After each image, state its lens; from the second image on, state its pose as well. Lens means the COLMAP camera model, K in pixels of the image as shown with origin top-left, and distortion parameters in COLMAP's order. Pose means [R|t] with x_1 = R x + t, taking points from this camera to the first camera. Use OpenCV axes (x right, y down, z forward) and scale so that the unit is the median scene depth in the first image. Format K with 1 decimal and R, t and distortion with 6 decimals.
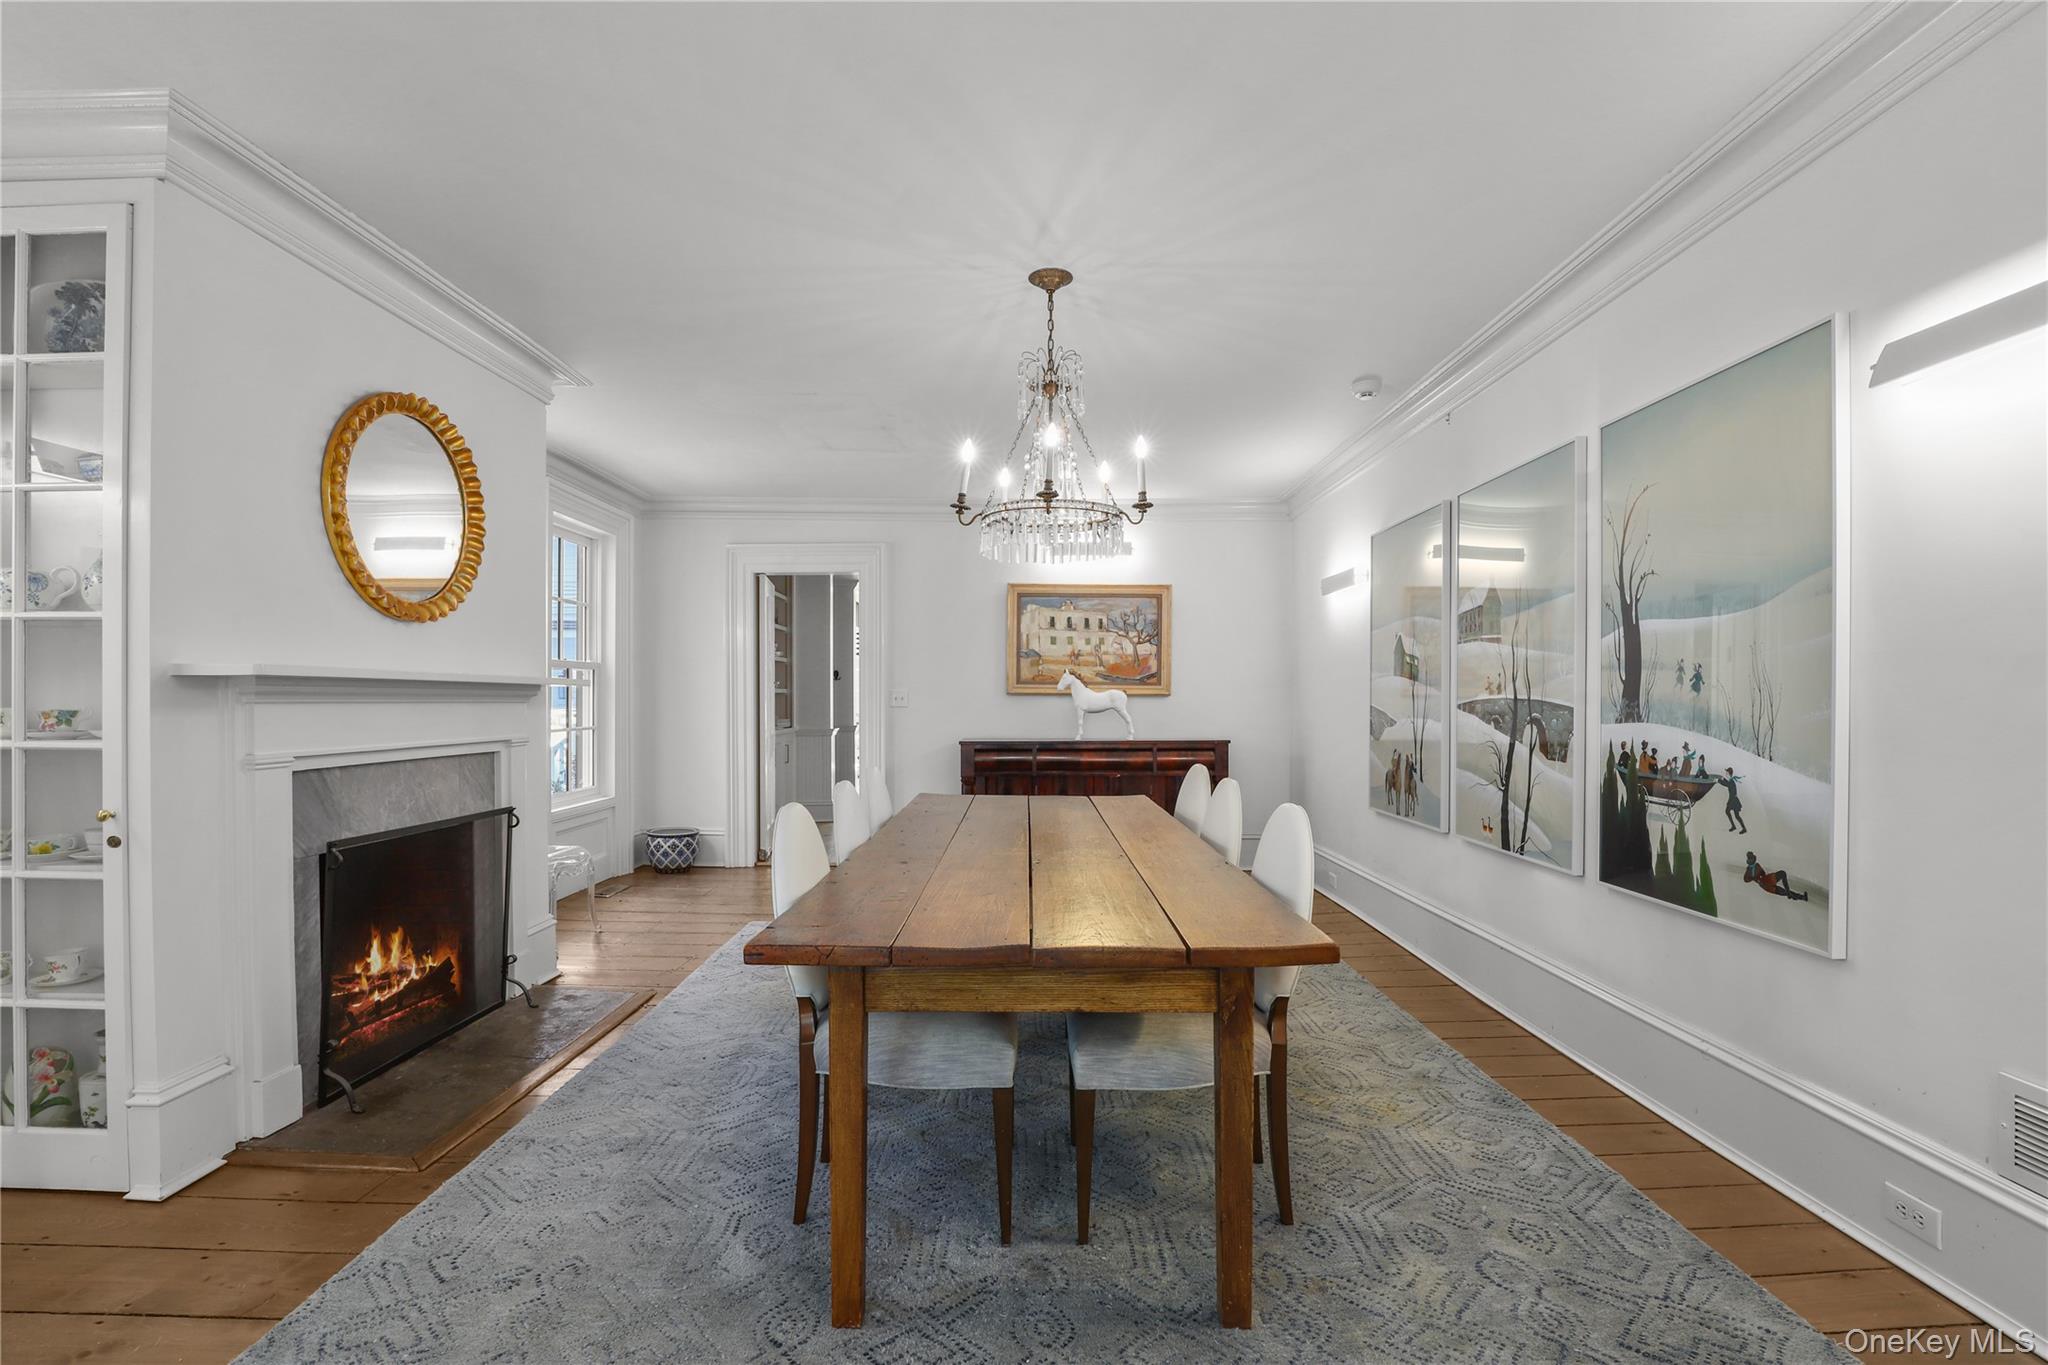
lens RADIAL K [[947.5, 0, 1023.9], [0, 947.5, 706.0], [0, 0, 1]] dist [-0.031182, 0.005732]
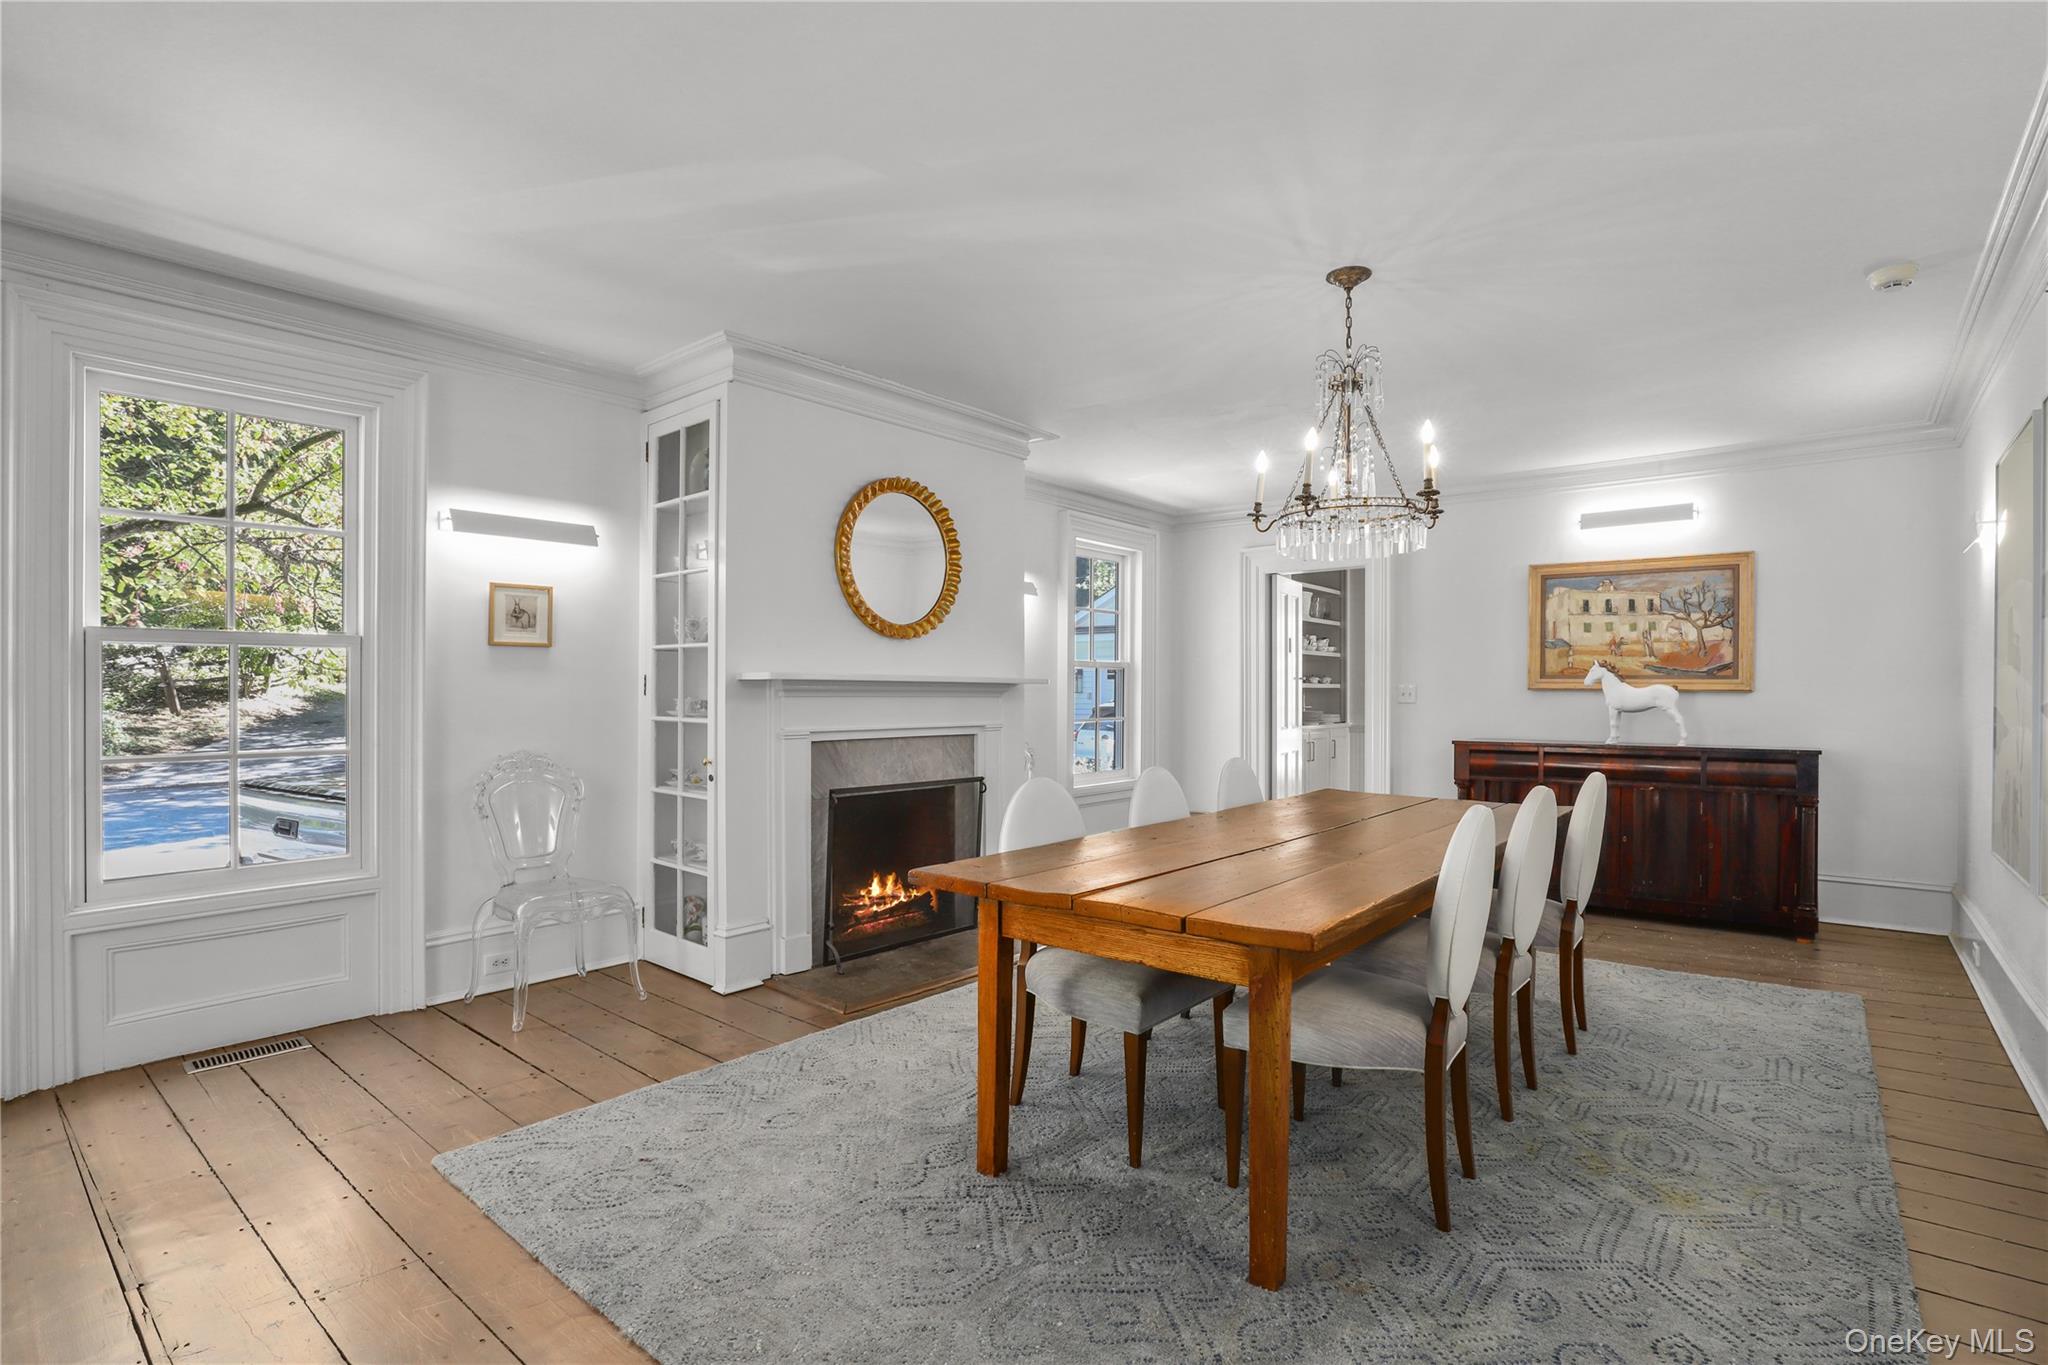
lens RADIAL K [[973.3, 0, 1016.6], [0, 973.3, 694.3], [0, 0, 1]] dist [-0.024097, 0.001250]
pose [[0.771459, 0.003058, -0.636272, 0.343214], [-0.007236, 0.999966, -0.003969, -0.002141], [0.636238, 0.007666, 0.771454, -0.011552]]
